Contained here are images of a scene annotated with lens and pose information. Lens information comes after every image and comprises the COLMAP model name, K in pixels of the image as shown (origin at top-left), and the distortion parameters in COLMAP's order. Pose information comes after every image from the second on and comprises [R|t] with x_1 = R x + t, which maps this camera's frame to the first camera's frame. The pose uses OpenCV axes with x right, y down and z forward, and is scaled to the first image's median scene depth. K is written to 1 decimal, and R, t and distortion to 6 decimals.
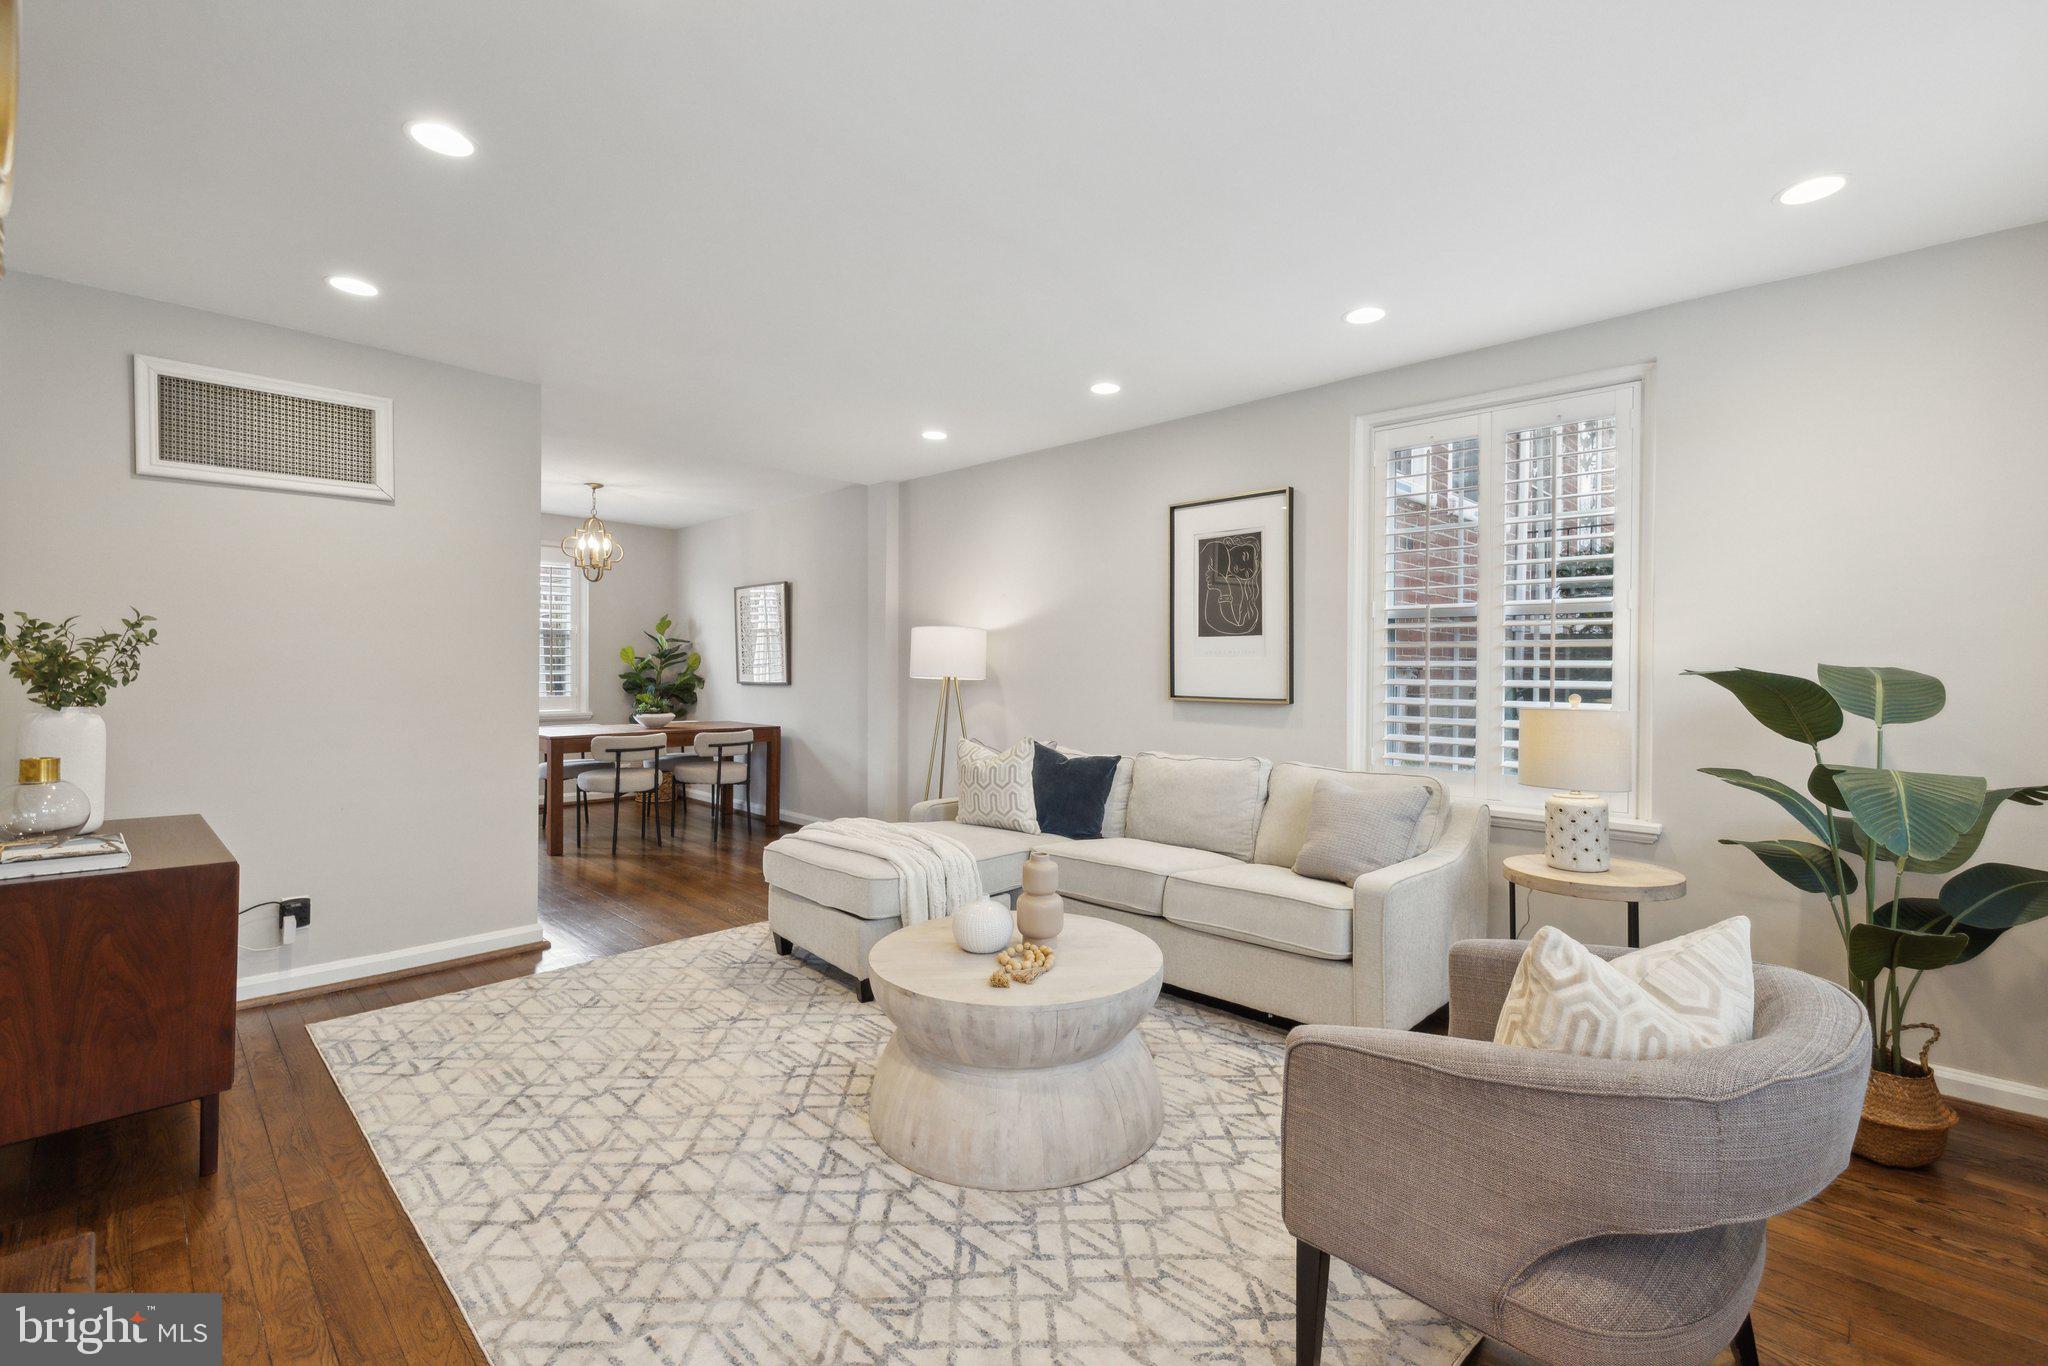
lens RADIAL K [[886.9, 0, 1028.8], [0, 886.9, 661.5], [0, 0, 1]] dist [0.010229, 0.000270]
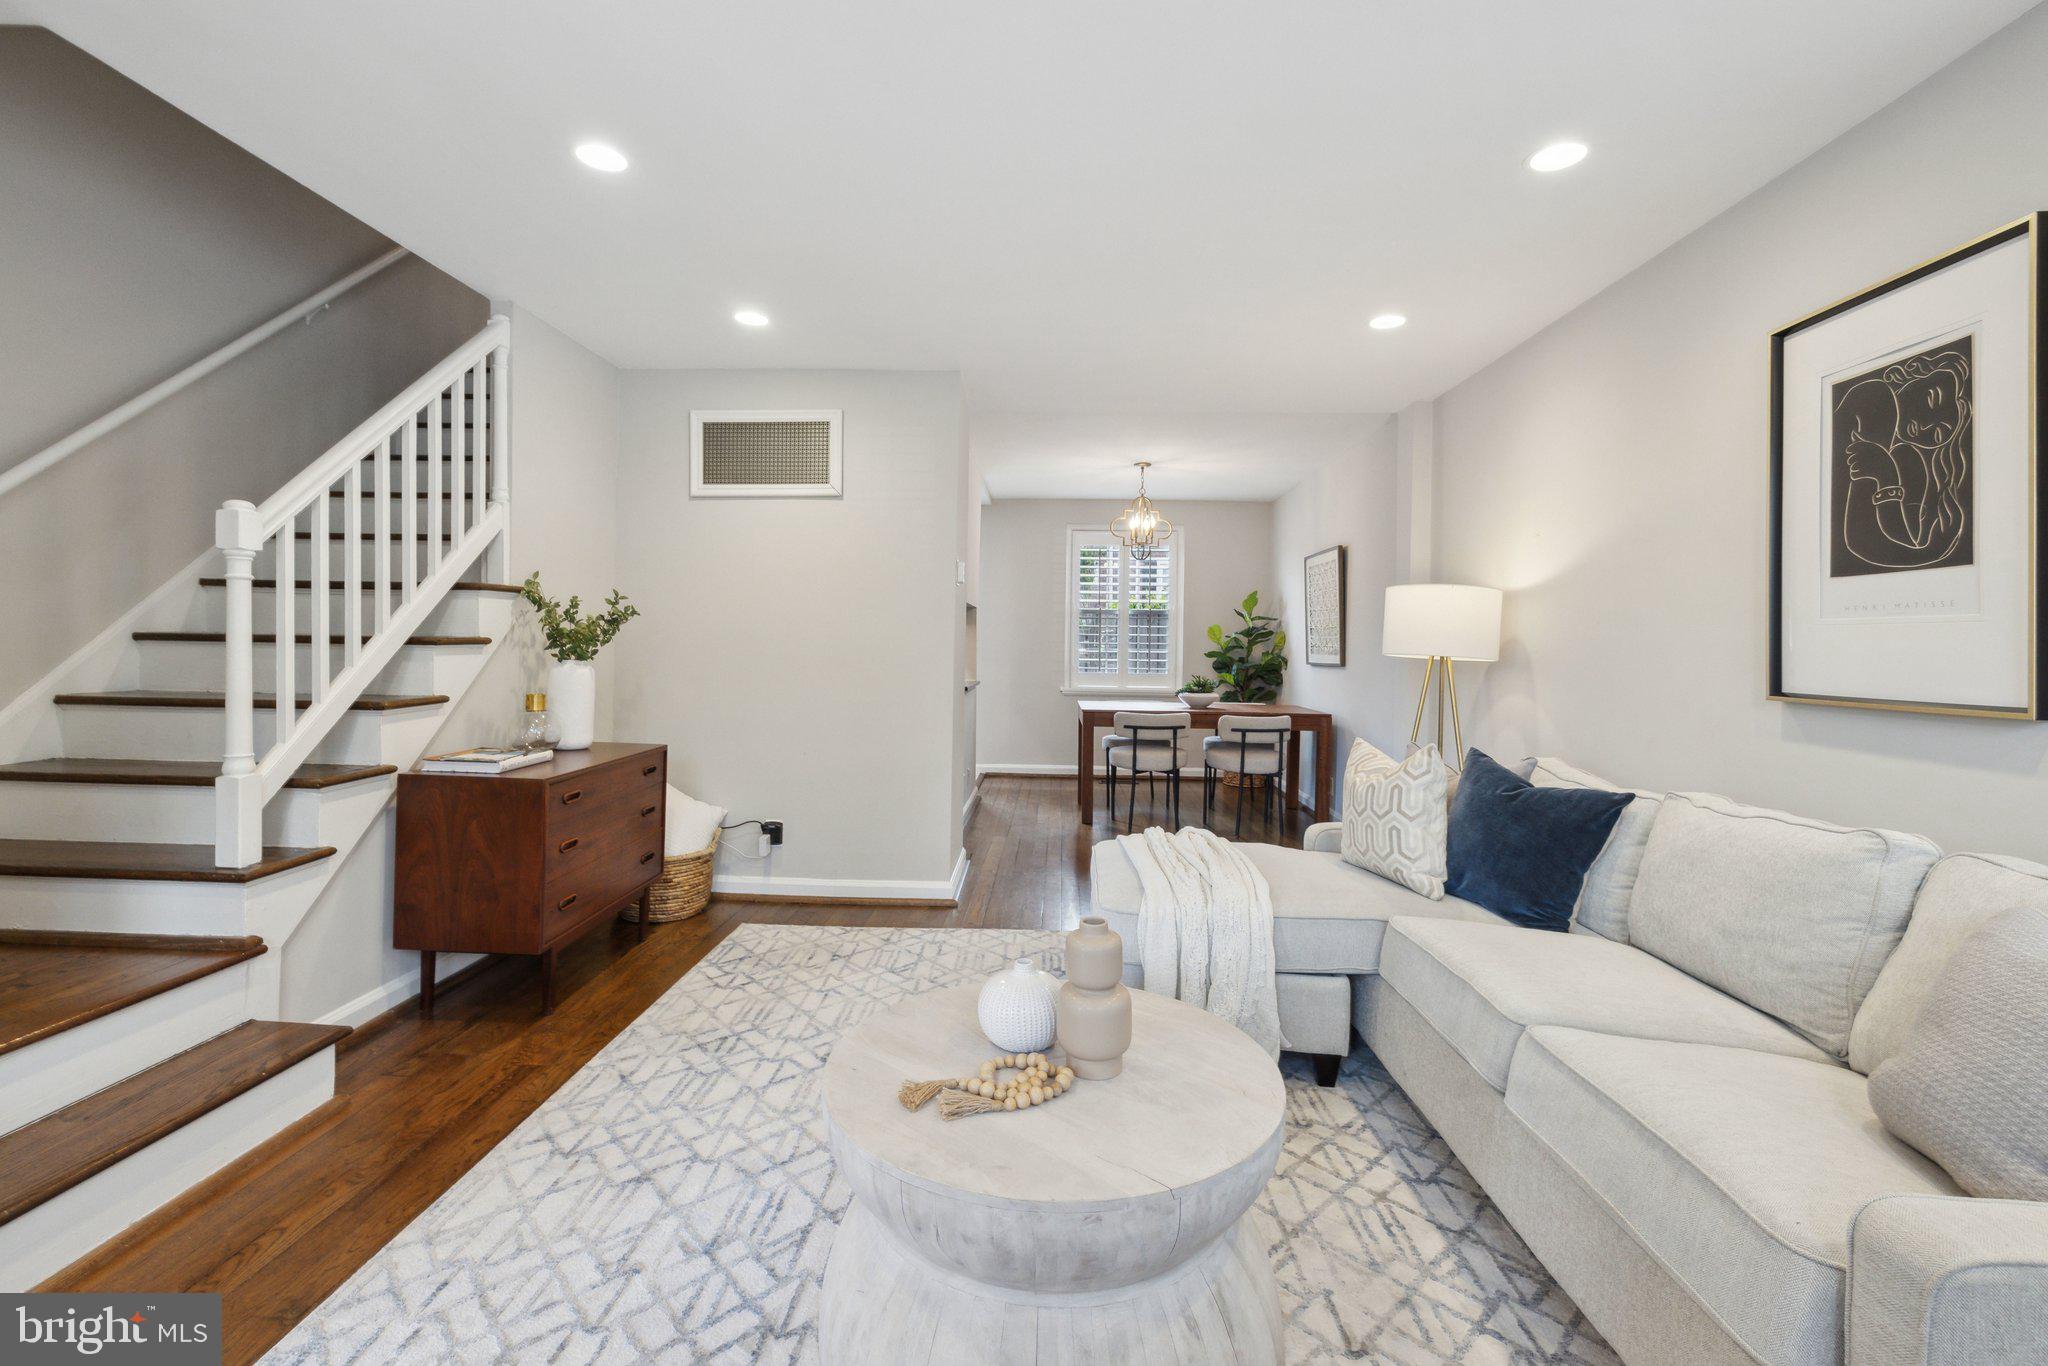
lens RADIAL K [[897.2, 0, 1020.8], [0, 897.2, 646.4], [0, 0, 1]] dist [0.001398, 0.000144]
pose [[0.667984, 0.003587, -0.744167, 0.347670], [-0.004759, 0.999989, 0.000547, 0.017370], [0.744161, 0.003176, 0.667993, 0.417165]]
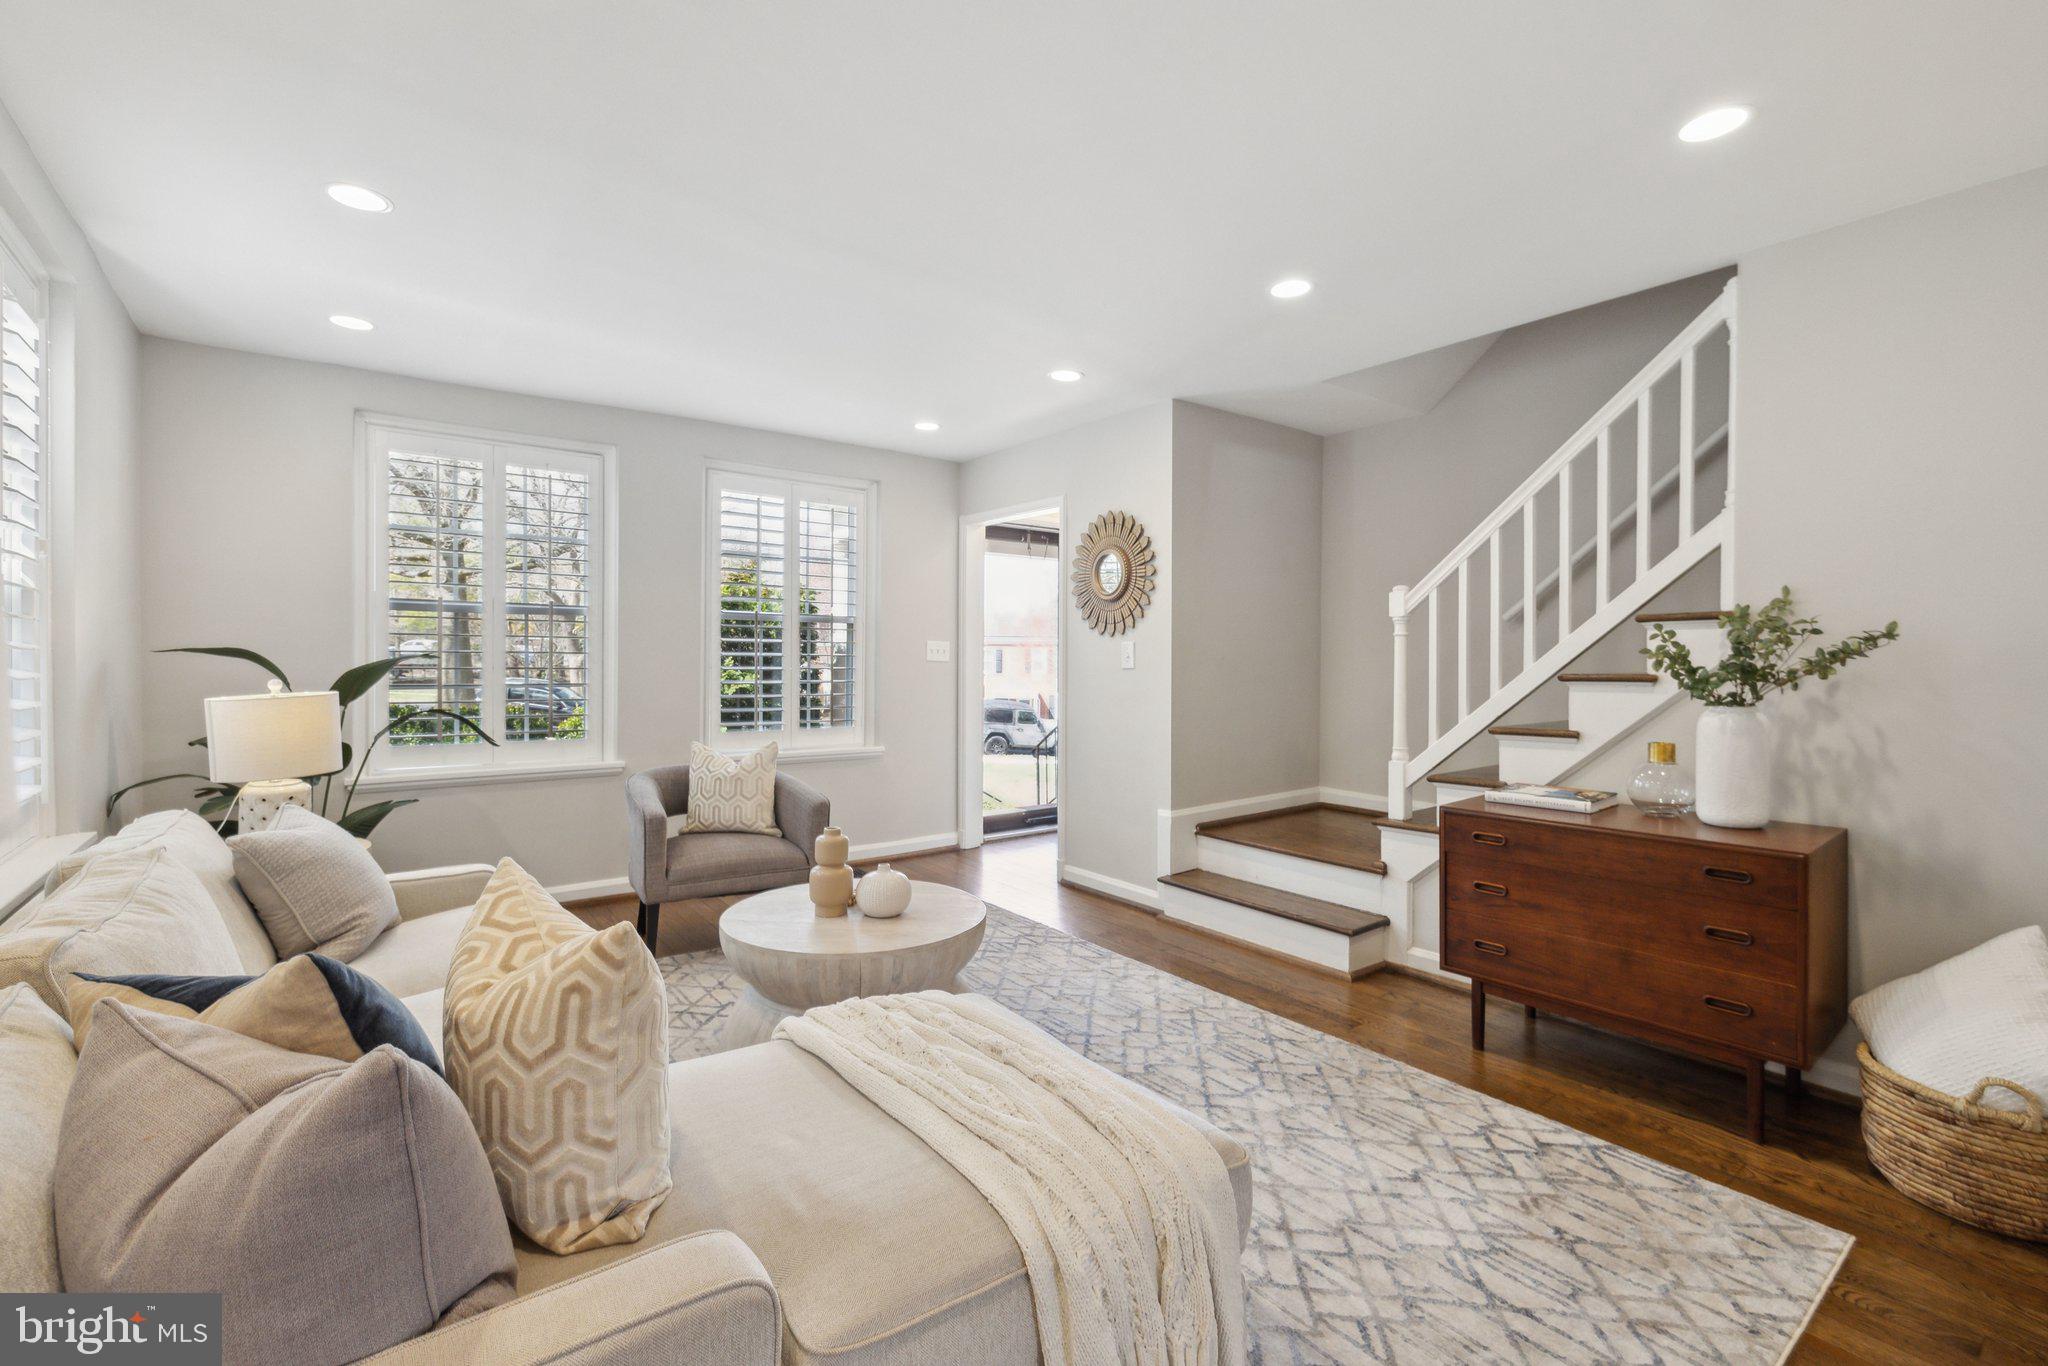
lens RADIAL K [[886.9, 0, 1028.8], [0, 886.9, 661.5], [0, 0, 1]] dist [0.010229, 0.000270]
pose [[-0.988775, -0.007892, 0.149205, -0.298426], [-0.008375, 0.999962, -0.002606, 0.006207], [-0.149178, -0.003826, -0.988803, 1.581317]]
